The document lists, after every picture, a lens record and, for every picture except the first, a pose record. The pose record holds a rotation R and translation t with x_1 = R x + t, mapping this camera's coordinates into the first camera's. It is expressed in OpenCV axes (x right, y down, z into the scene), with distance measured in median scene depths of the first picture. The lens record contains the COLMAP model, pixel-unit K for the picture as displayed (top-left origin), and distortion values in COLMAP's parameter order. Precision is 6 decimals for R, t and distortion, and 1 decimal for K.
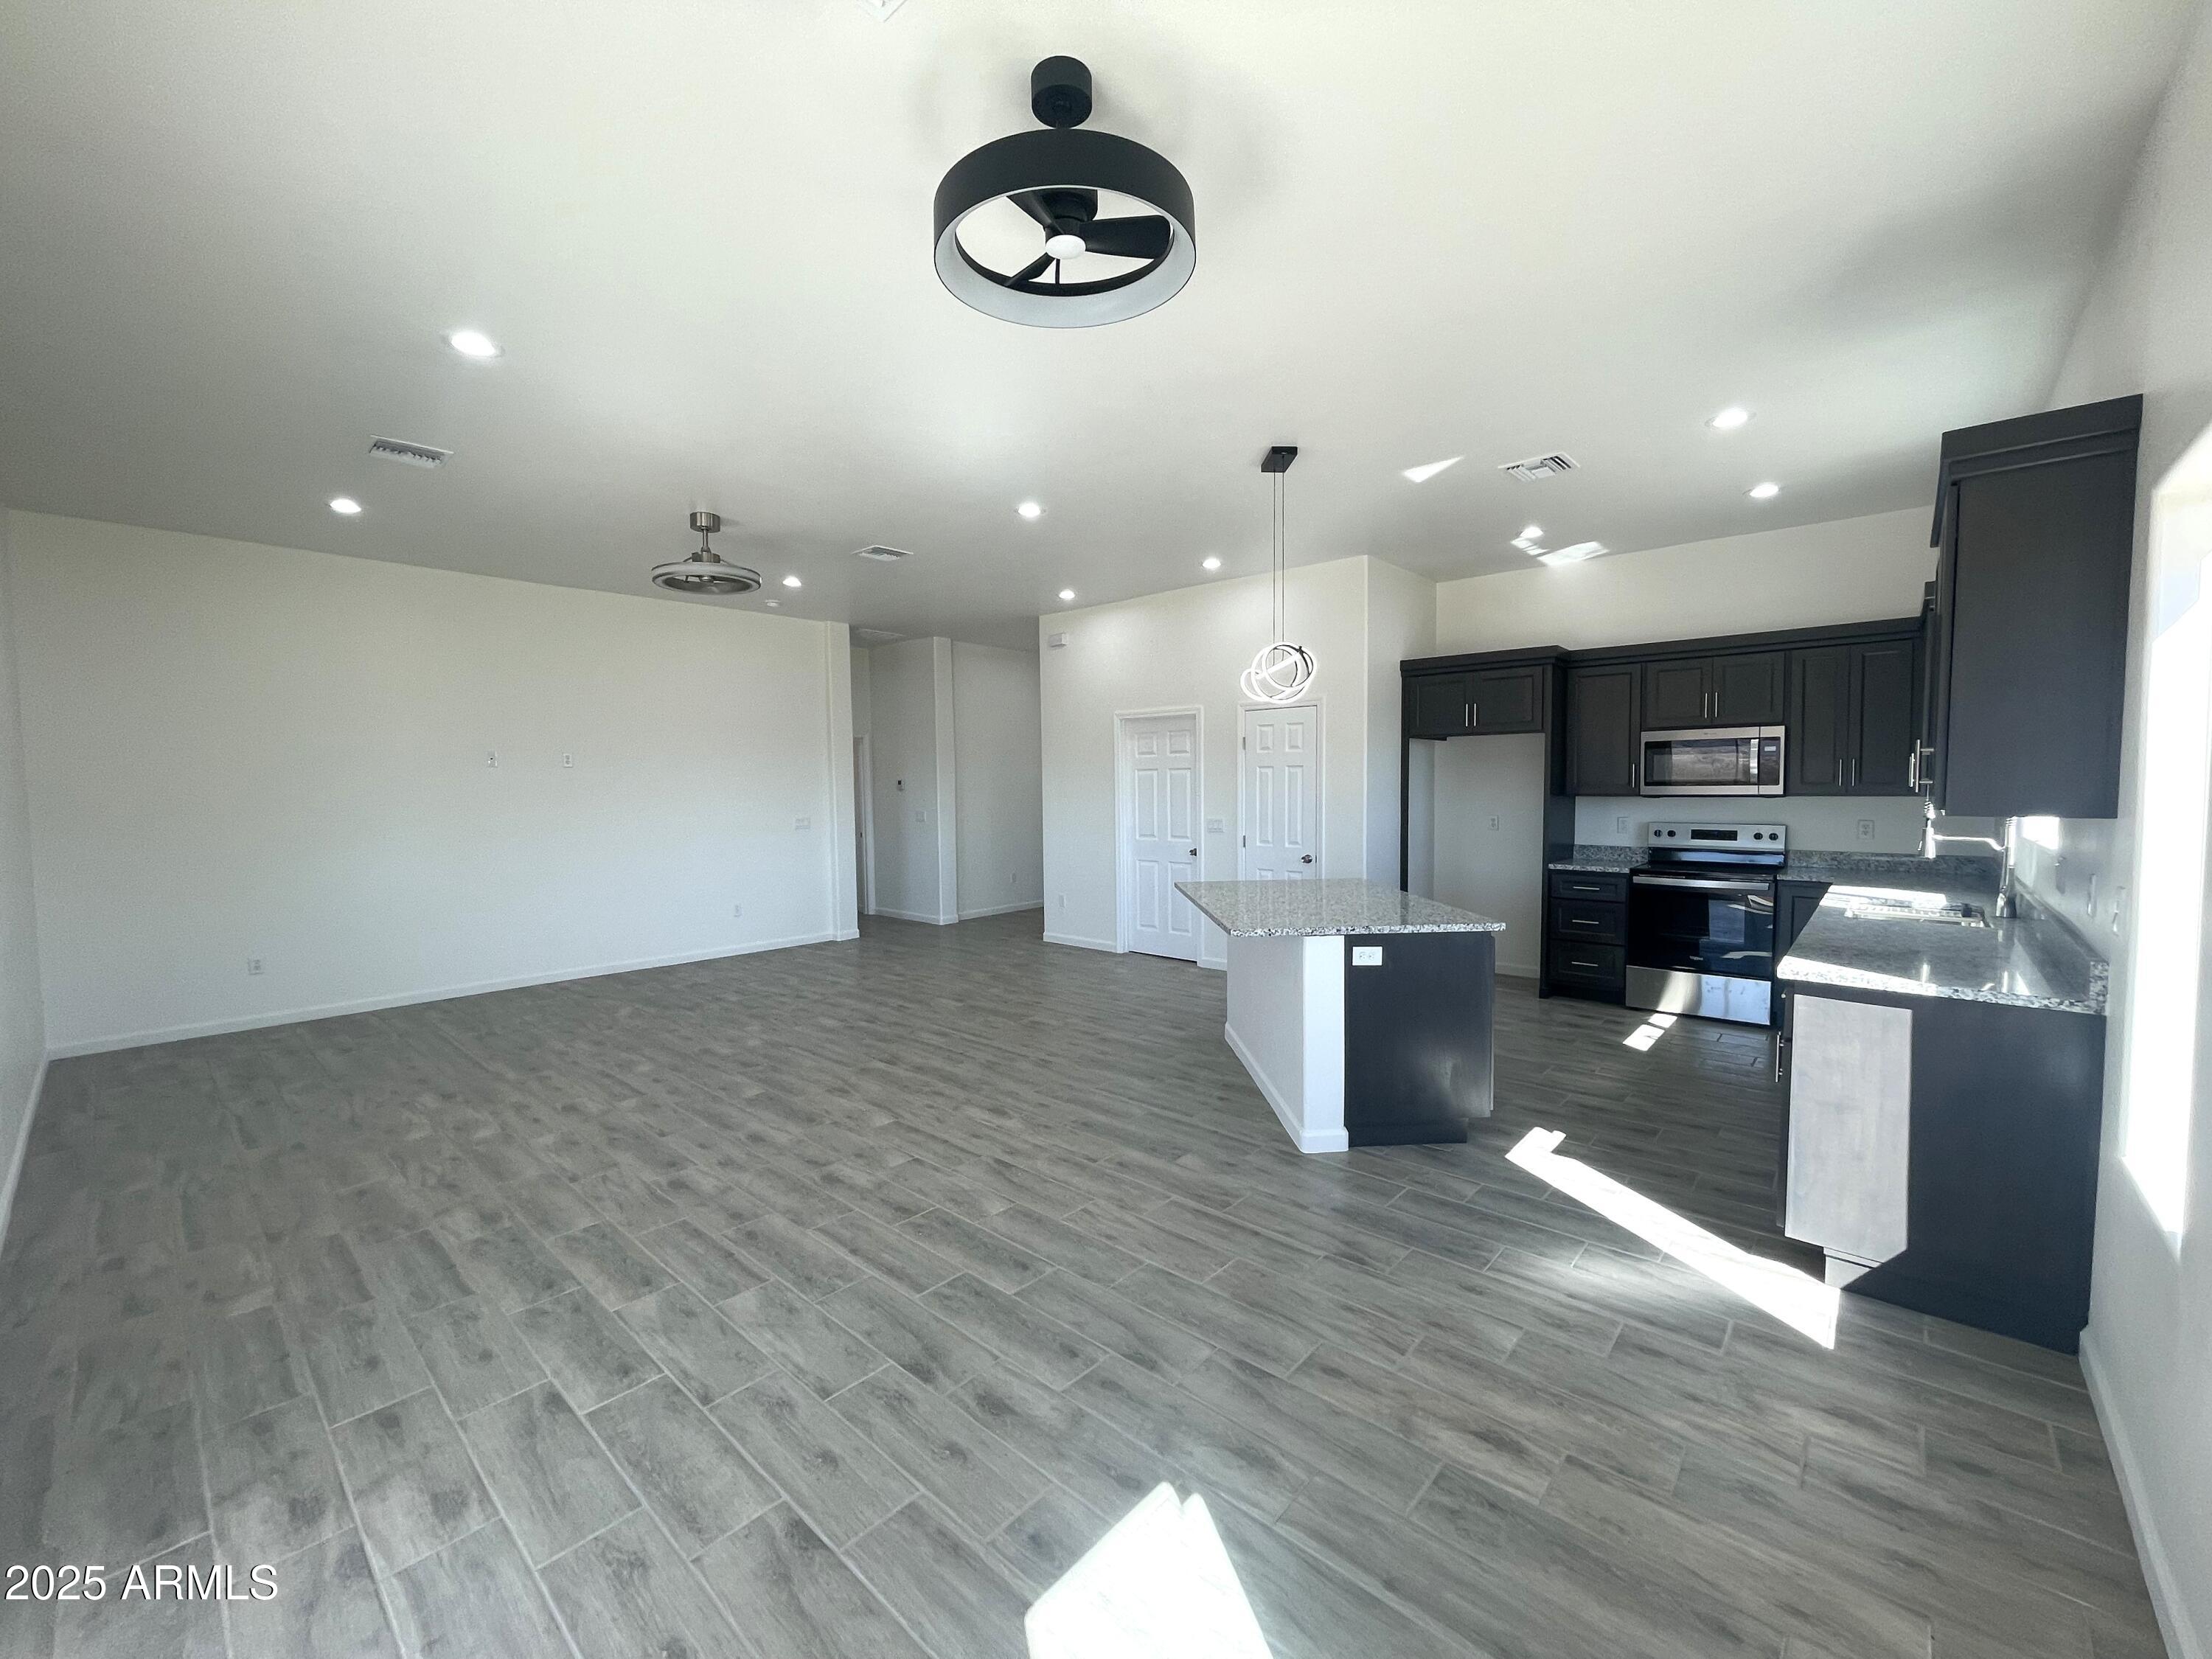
lens RADIAL K [[888.8, 0, 1112.1], [0, 888.8, 830.1], [0, 0, 1]] dist [0.000913, 0.000171]
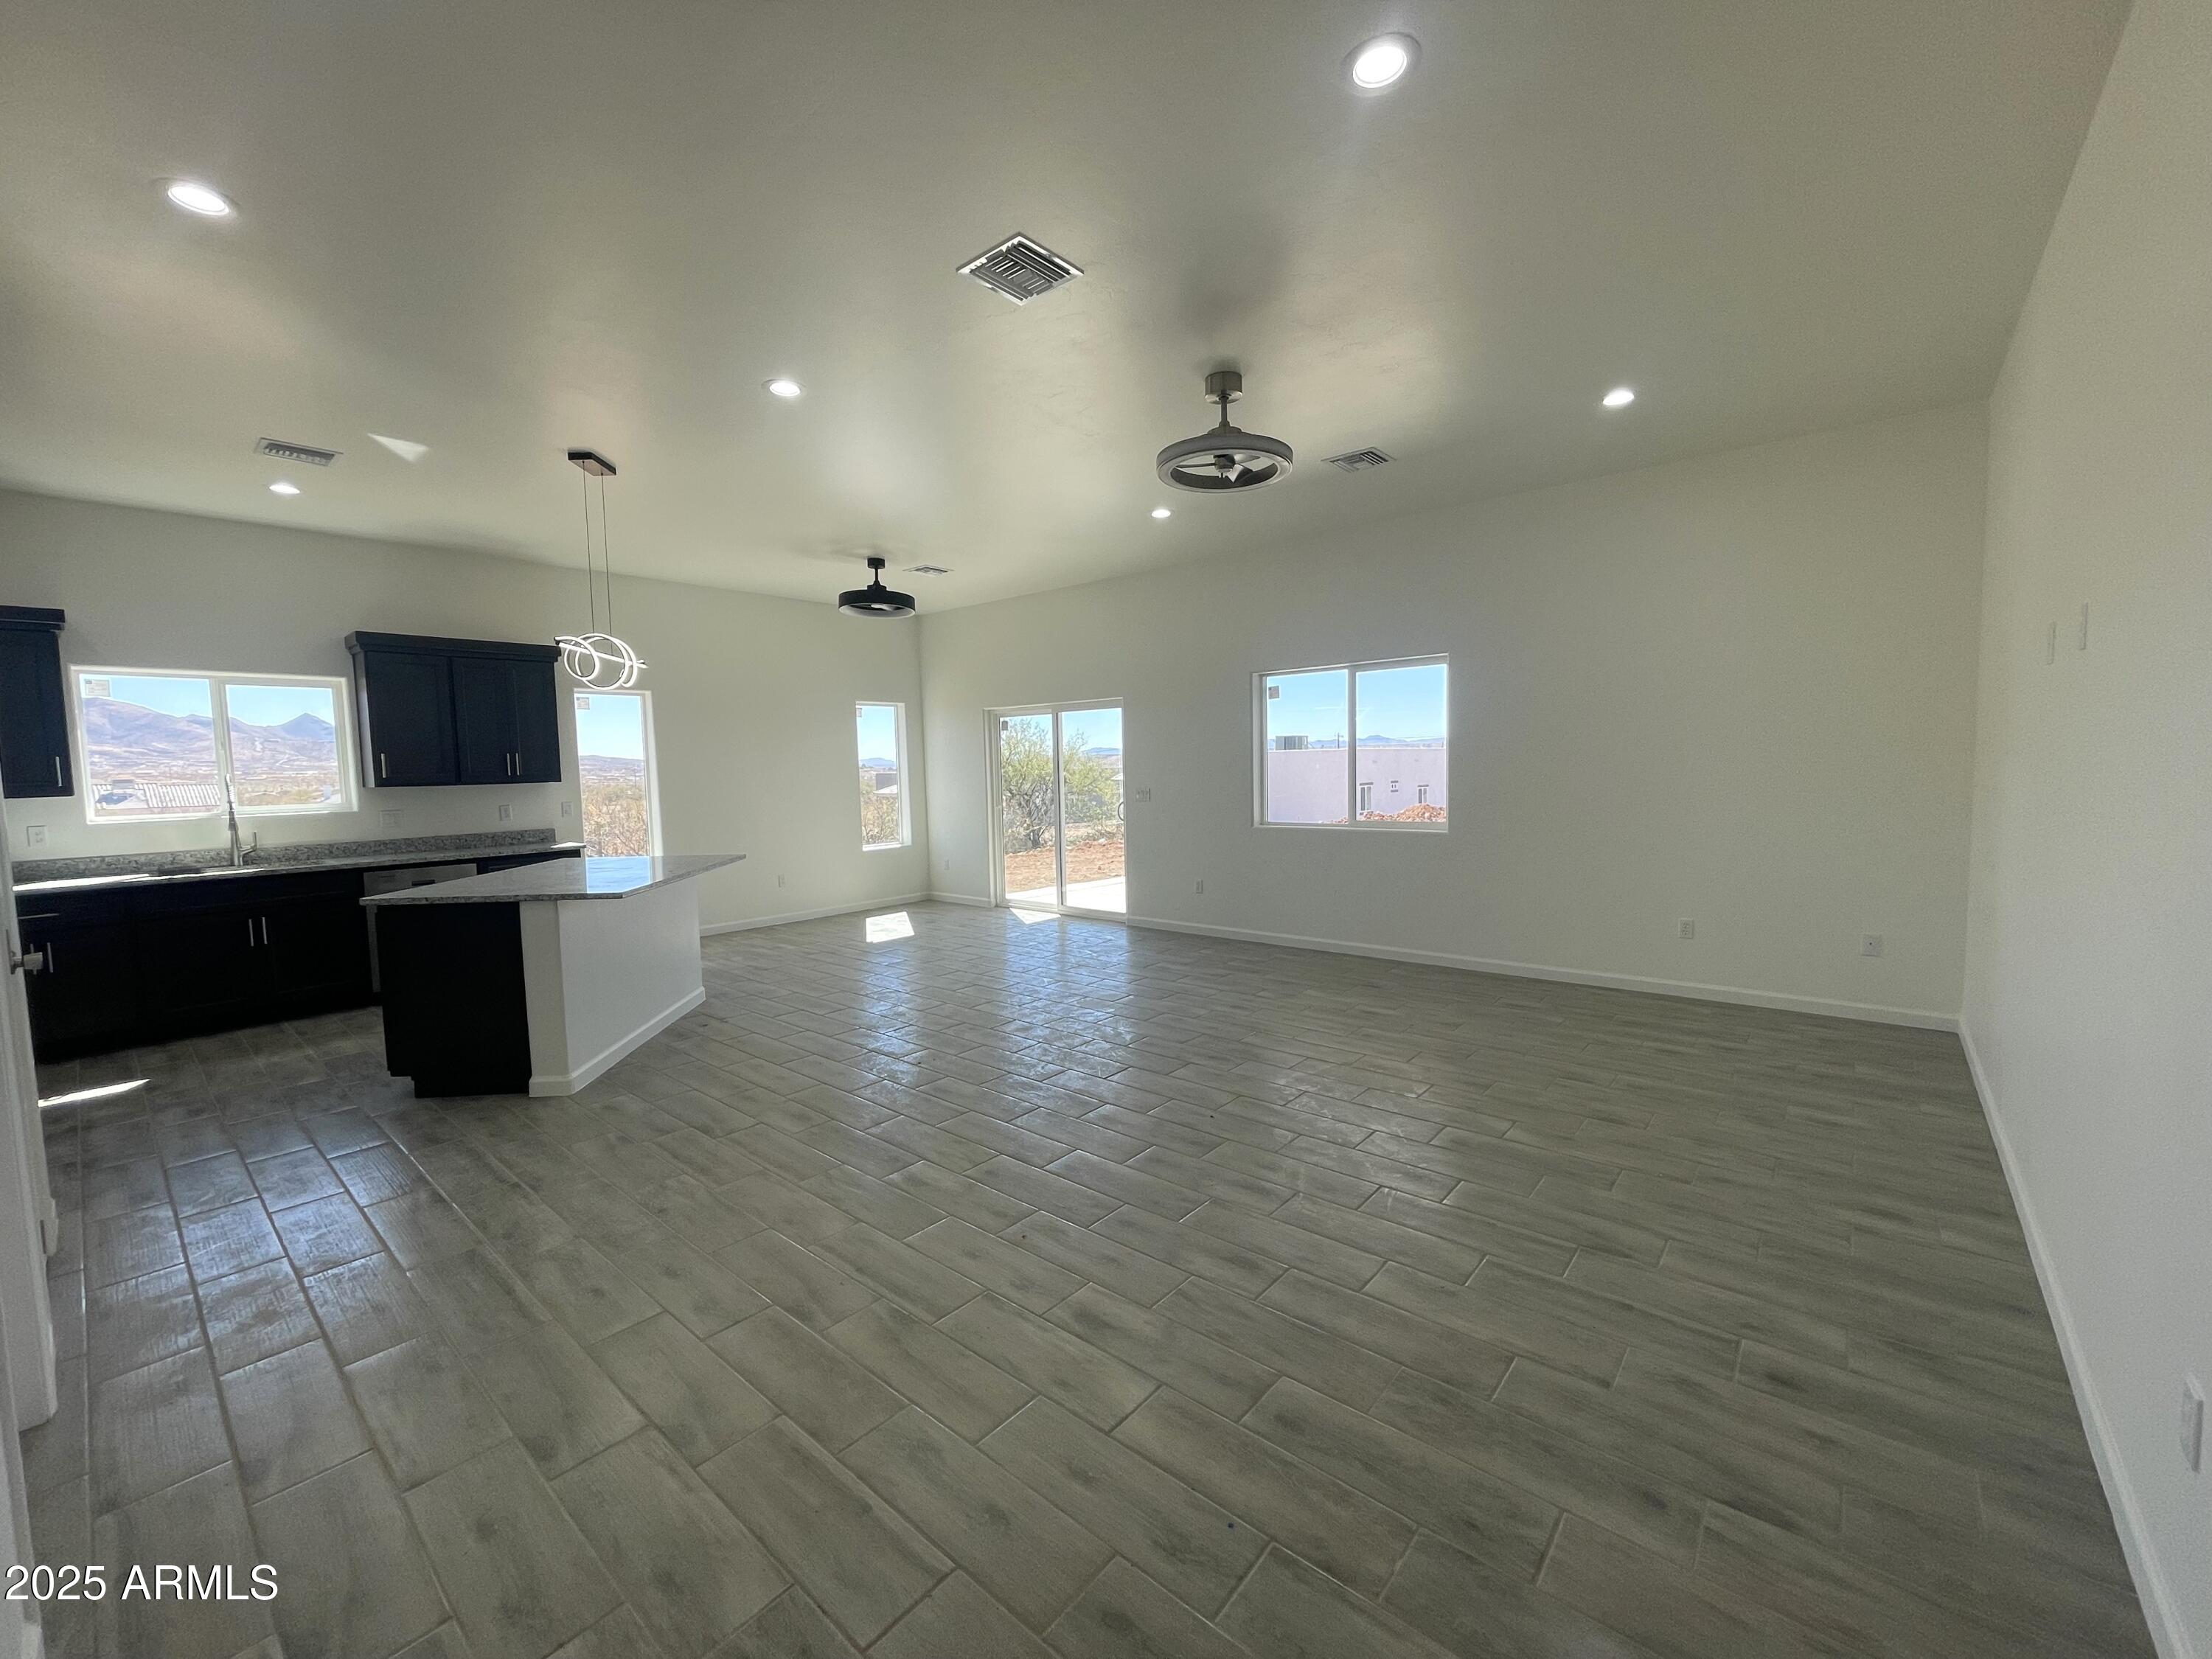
lens RADIAL K [[888.8, 0, 1110.6], [0, 888.8, 822.6], [0, 0, 1]] dist [0.000913, 0.000171]
pose [[-0.998841, 0.027128, -0.039765, -0.371453], [0.021664, 0.991025, 0.131910, -0.102025], [0.042987, 0.130895, -0.990464, 2.093525]]
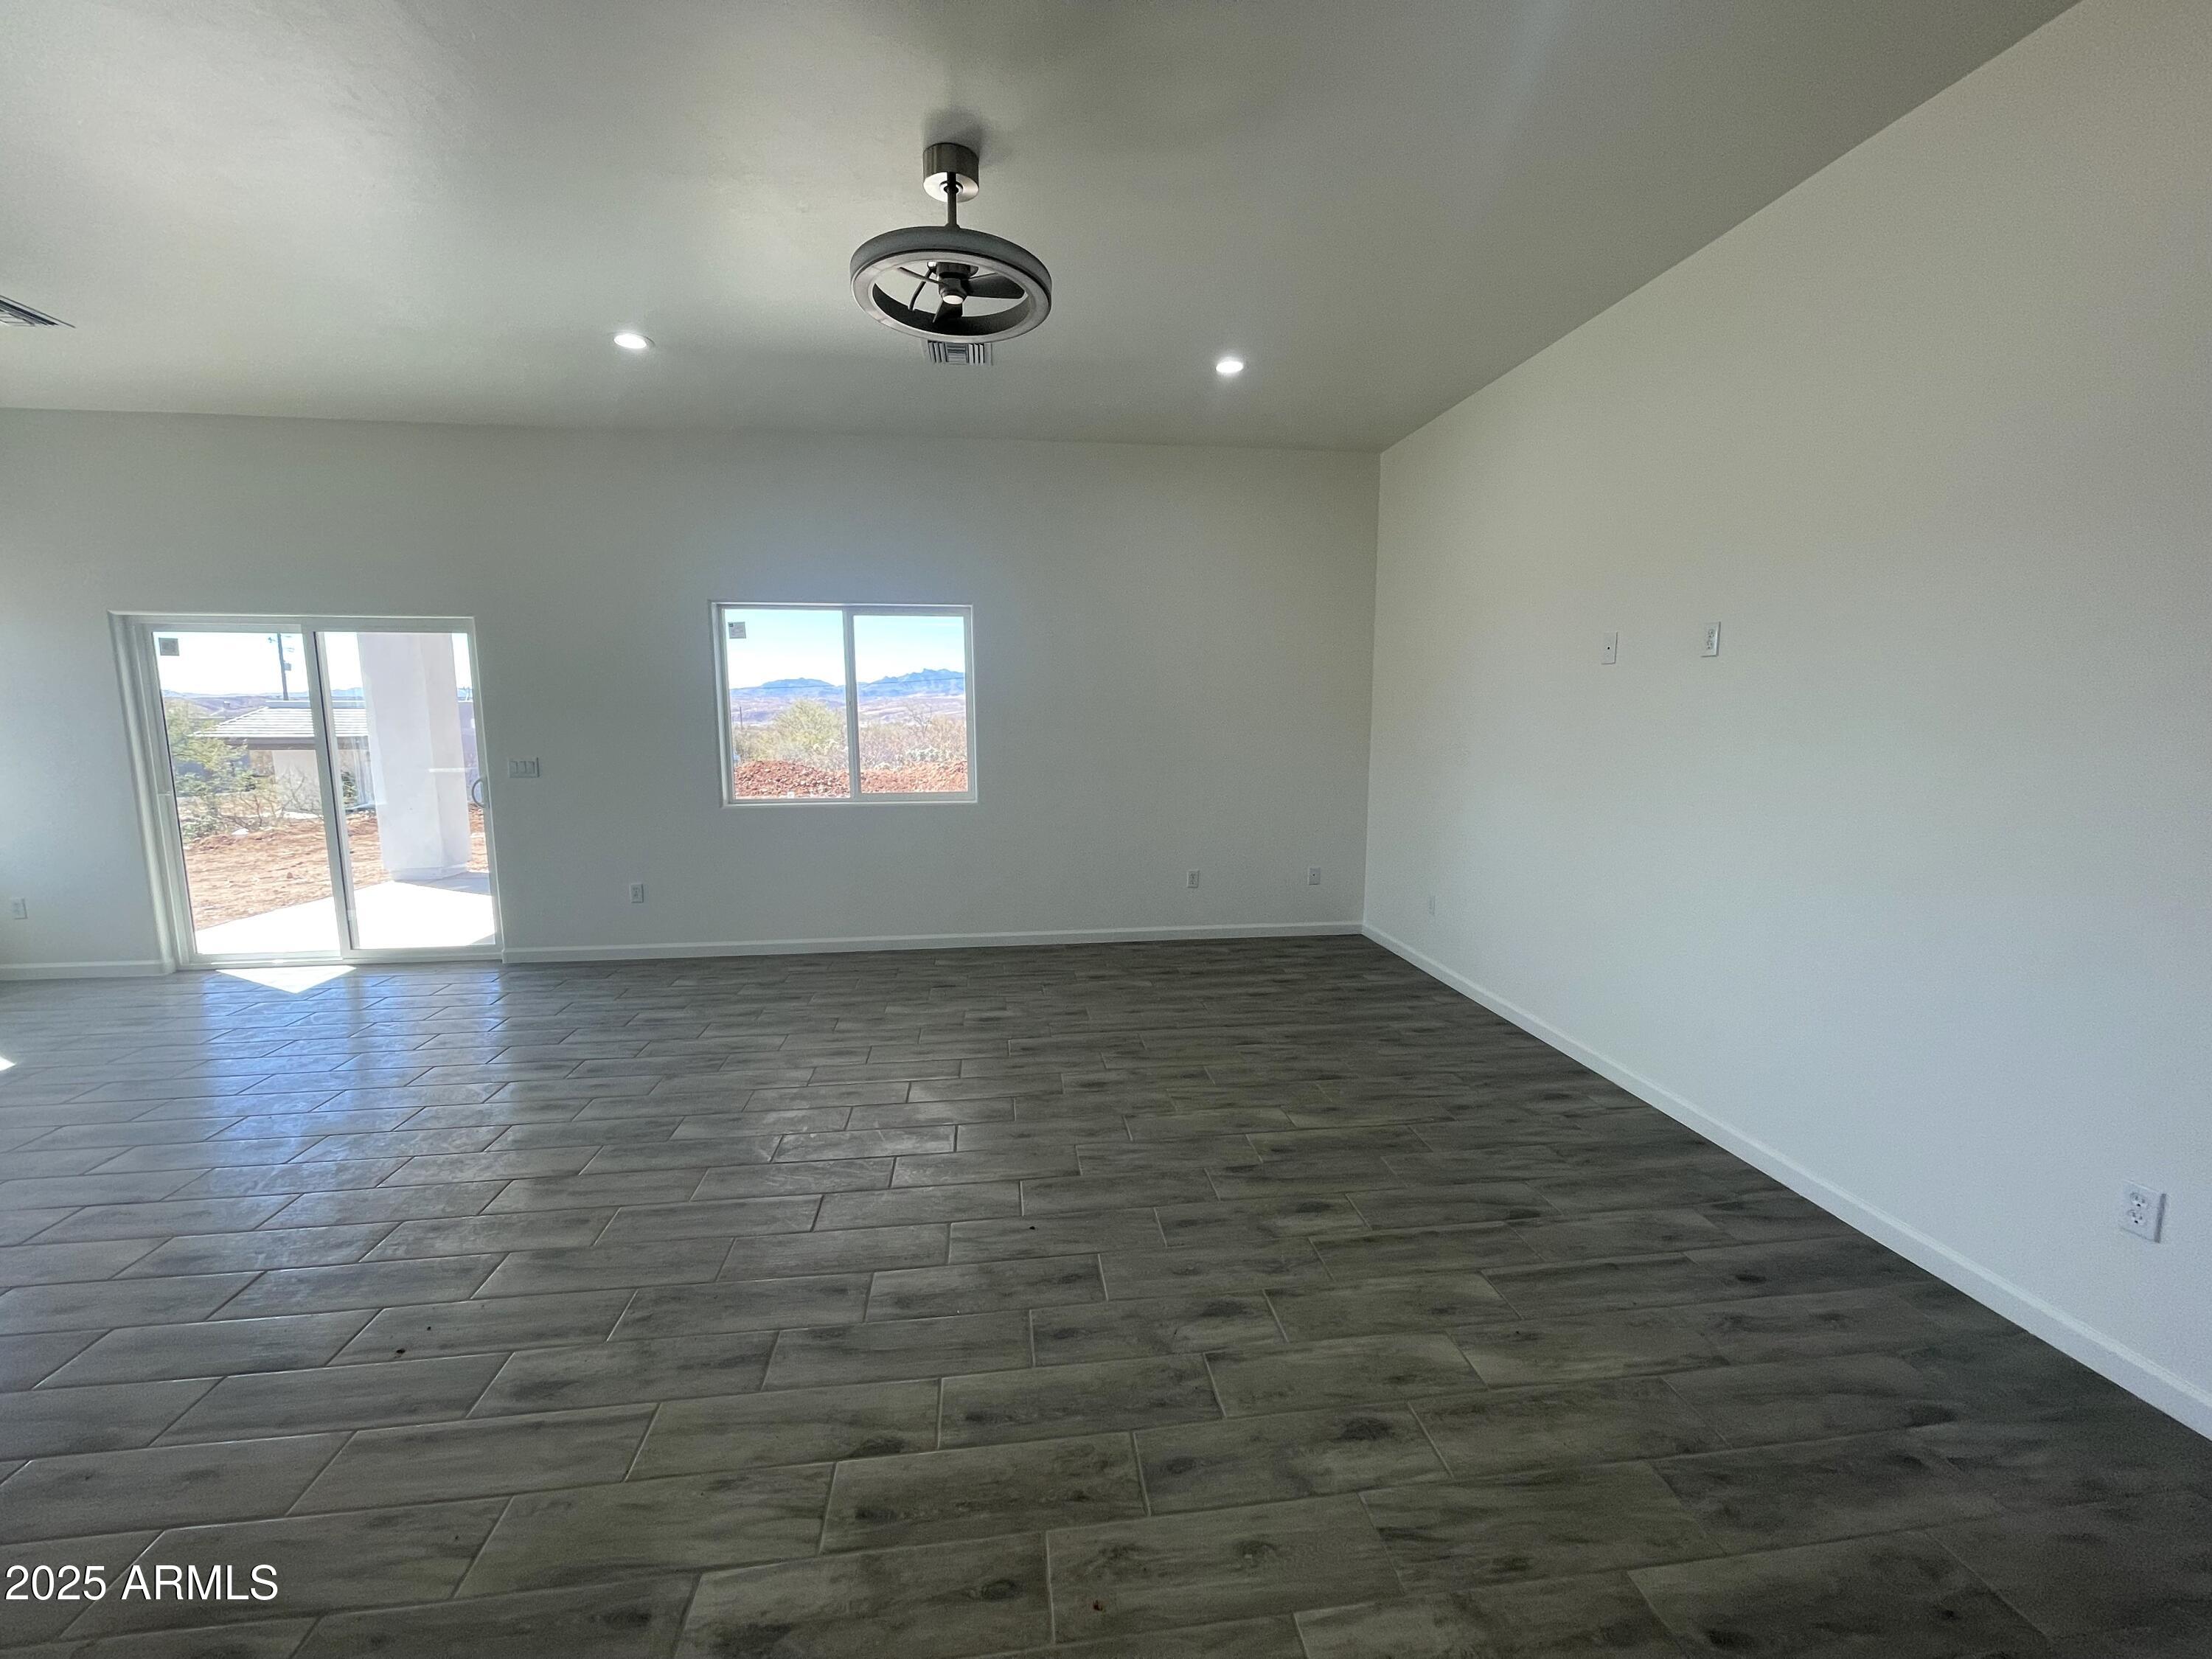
lens RADIAL K [[888.8, 0, 1117.1], [0, 888.8, 828.0], [0, 0, 1]] dist [0.000913, 0.000171]
pose [[-0.644882, 0.102542, -0.757372, -0.113055], [-0.047426, 0.983680, 0.173563, -0.087067], [0.762810, 0.147847, -0.629494, 1.700818]]
